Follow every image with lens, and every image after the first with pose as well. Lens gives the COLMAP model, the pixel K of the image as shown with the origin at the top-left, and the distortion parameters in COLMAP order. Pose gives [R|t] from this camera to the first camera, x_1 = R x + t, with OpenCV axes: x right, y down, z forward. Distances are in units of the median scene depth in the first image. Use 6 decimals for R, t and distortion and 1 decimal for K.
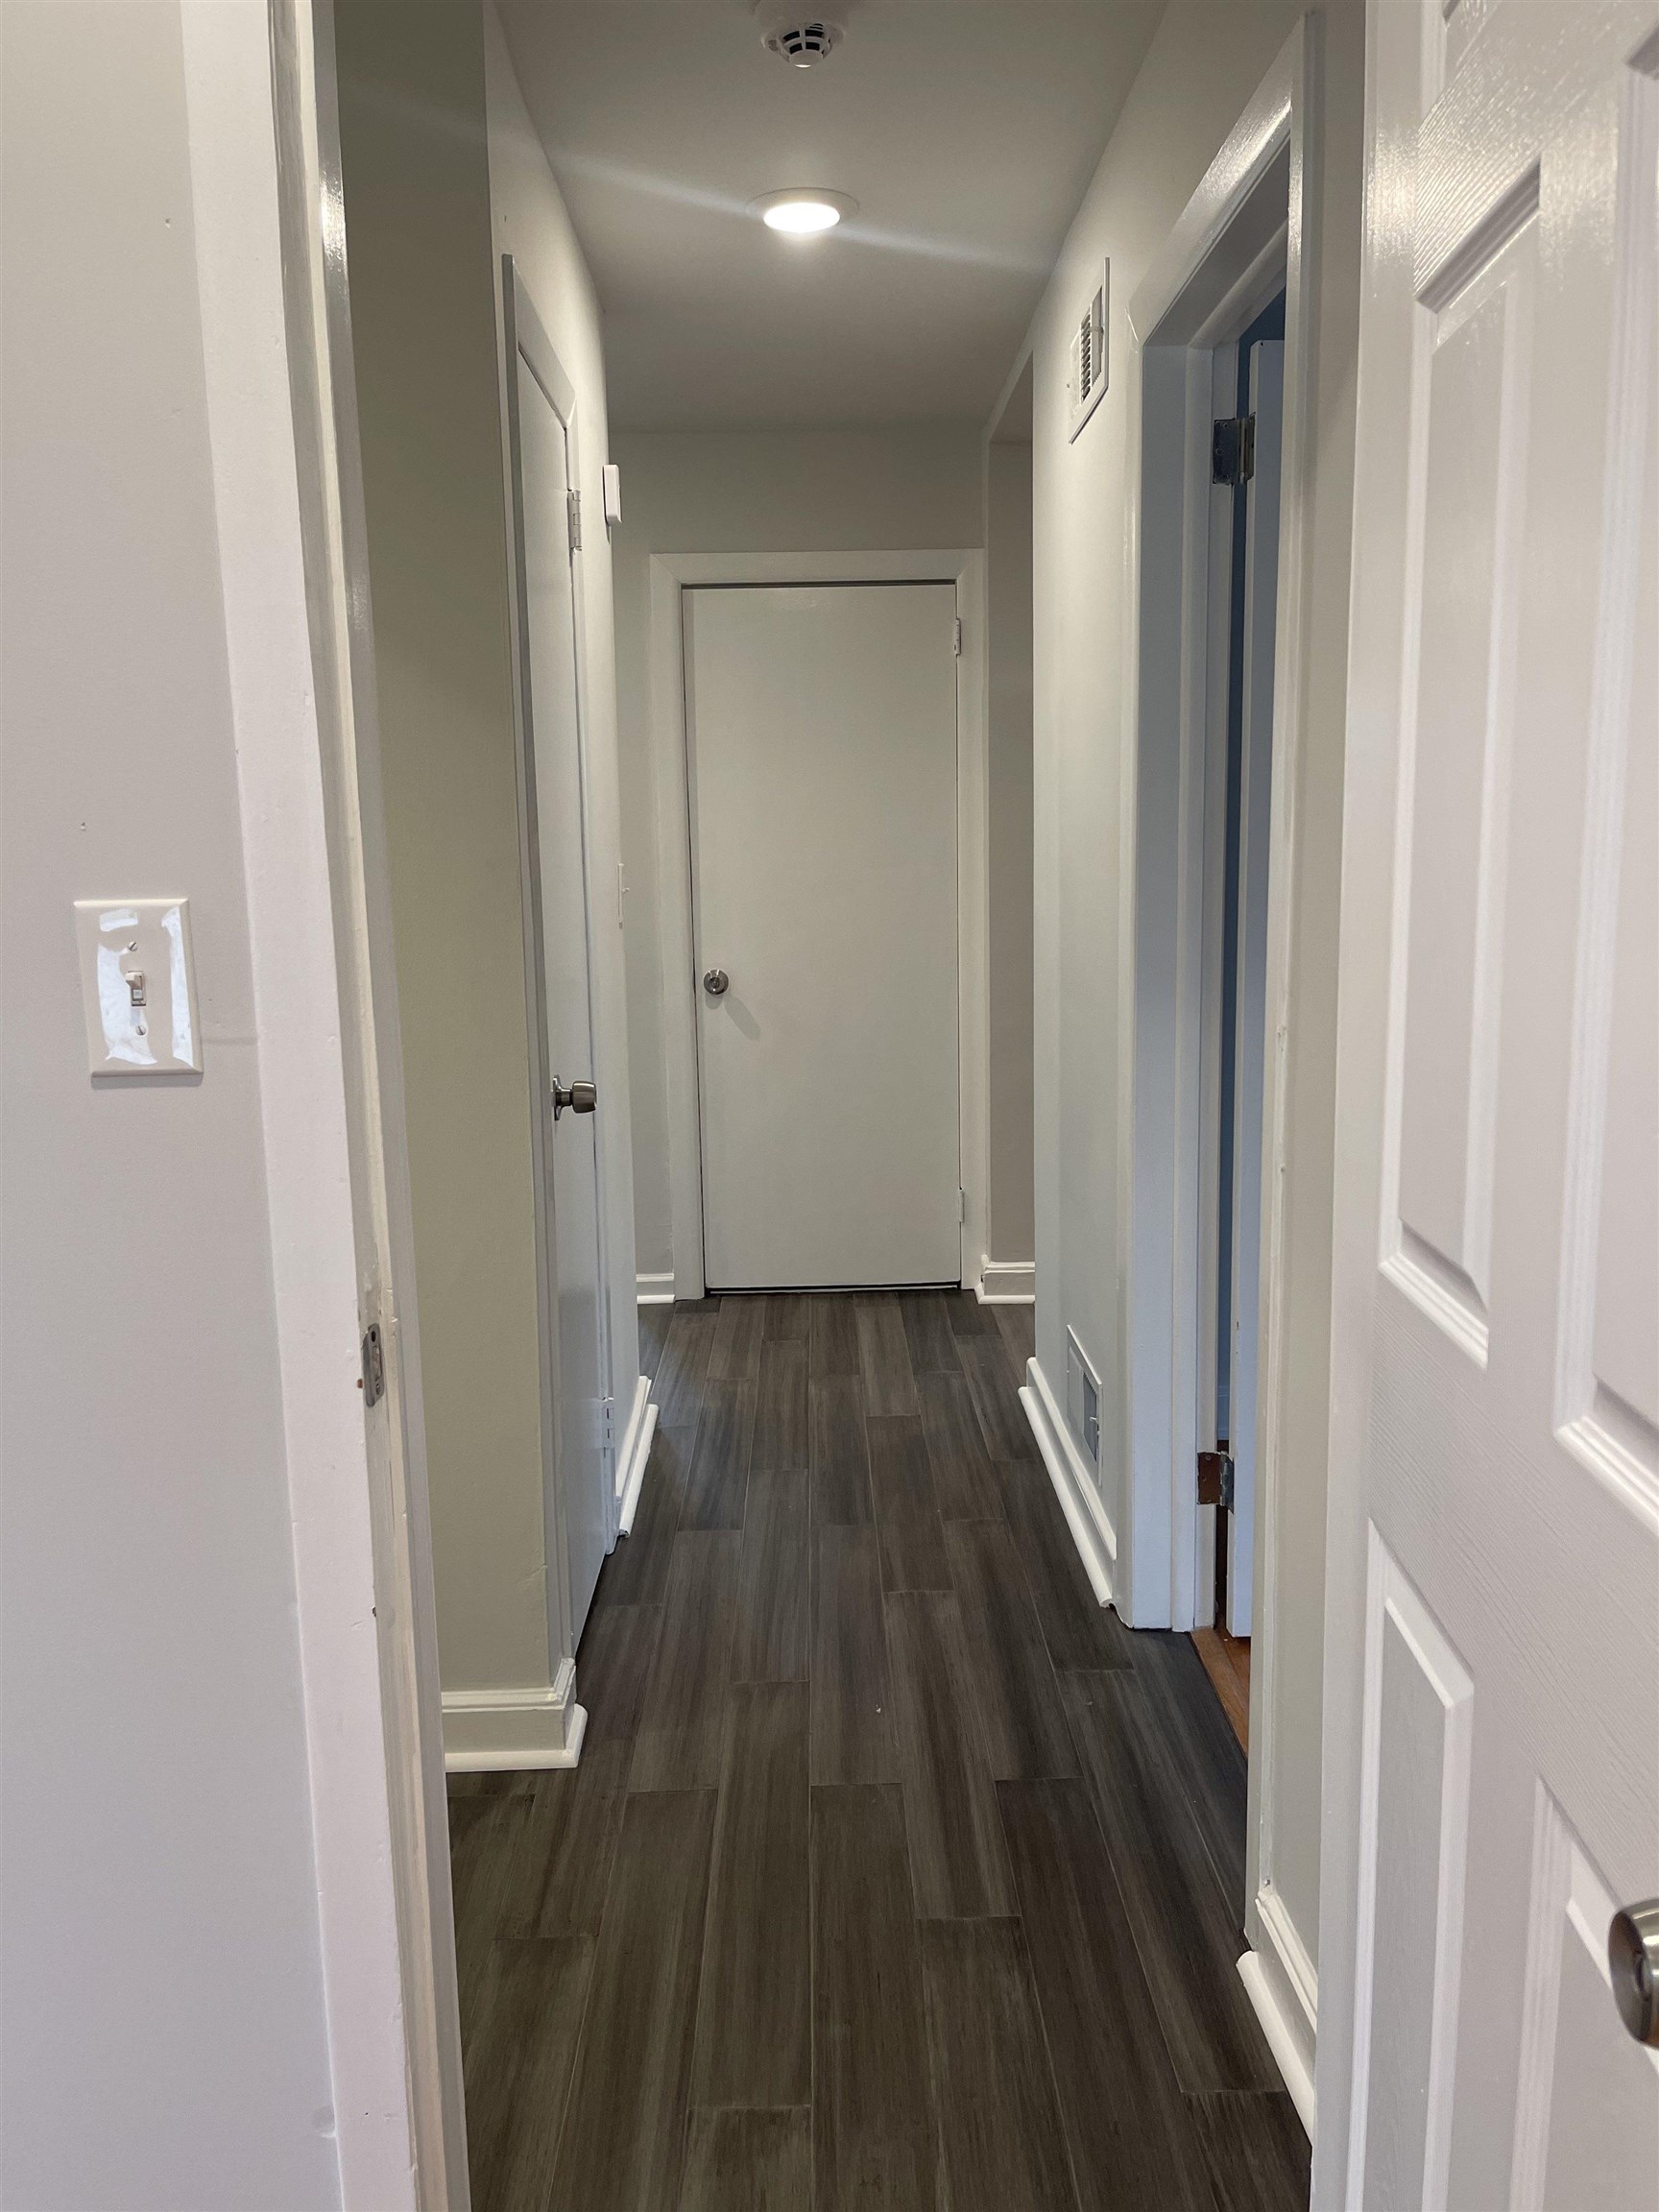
lens RADIAL K [[1668.7, 0, 829.5], [0, 1668.7, 1106.0], [0, 0, 1]] dist [0.069861, -0.089232]
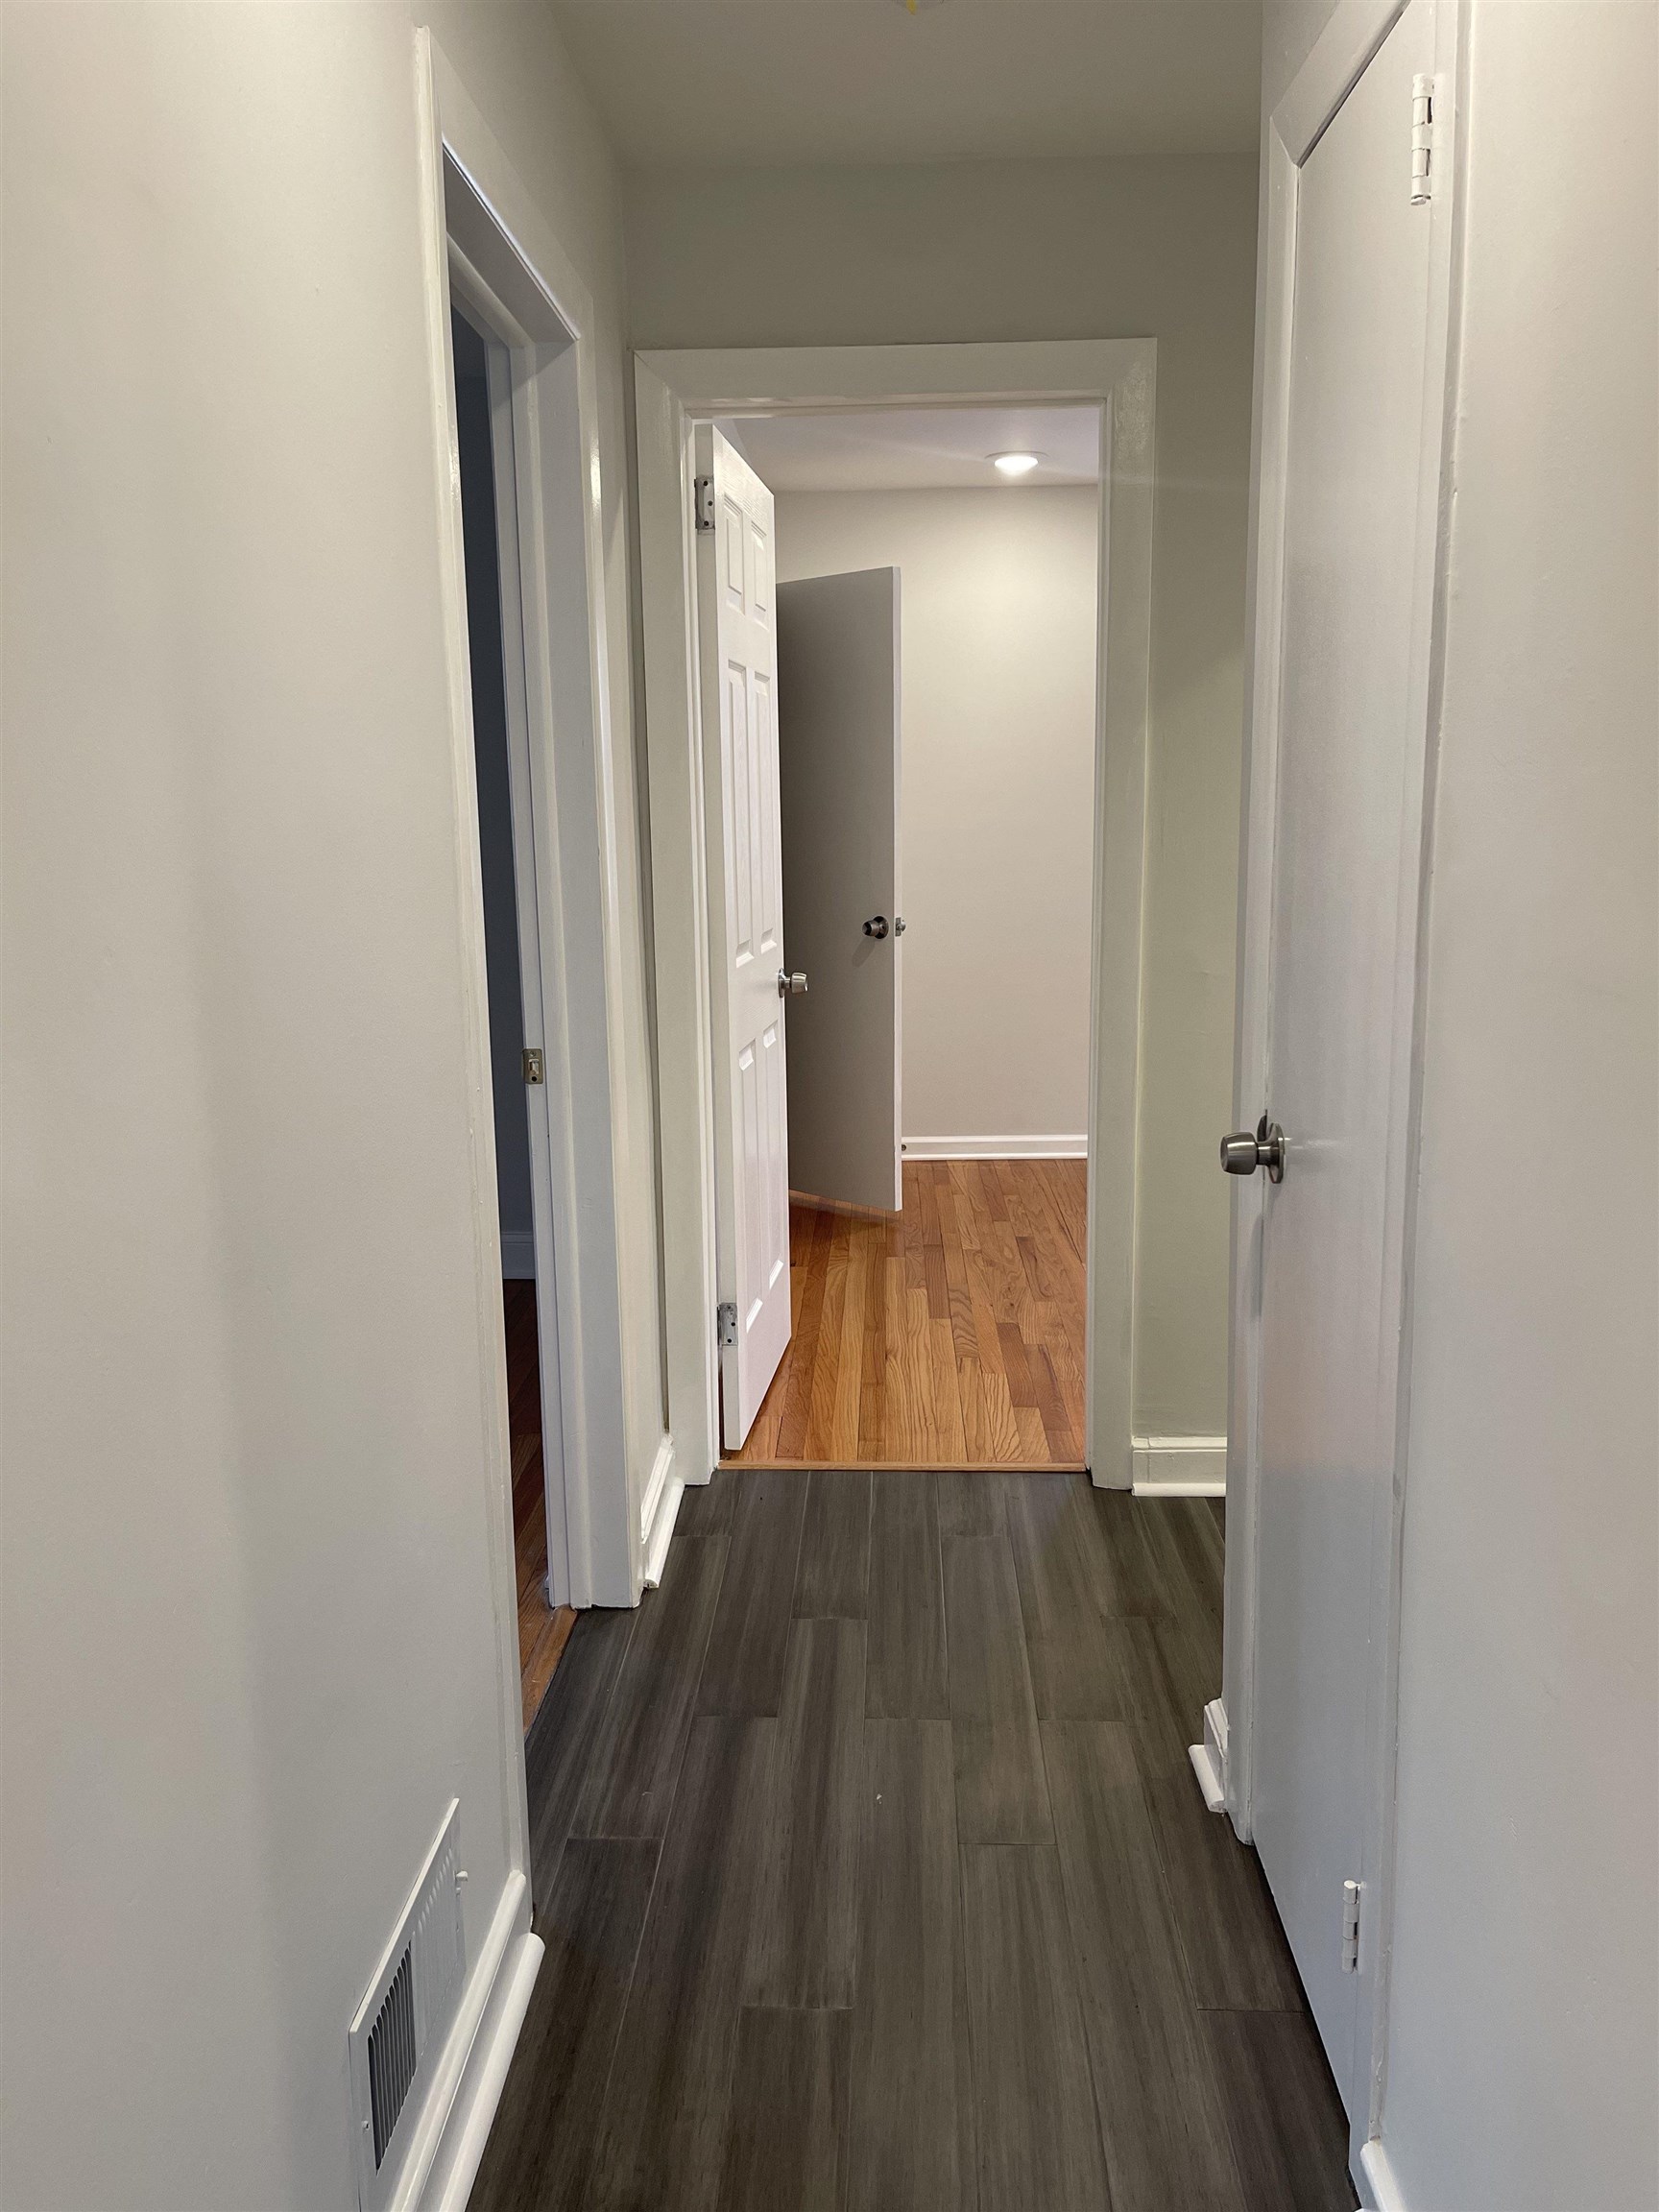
lens RADIAL K [[1668.7, 0, 829.5], [0, 1668.7, 1106.0], [0, 0, 1]] dist [0.069861, -0.089232]
pose [[-0.997925, 0.026259, 0.058789, -0.007567], [0.043954, 0.945041, 0.323984, -0.307640], [-0.047051, 0.325895, -0.944234, 1.882300]]
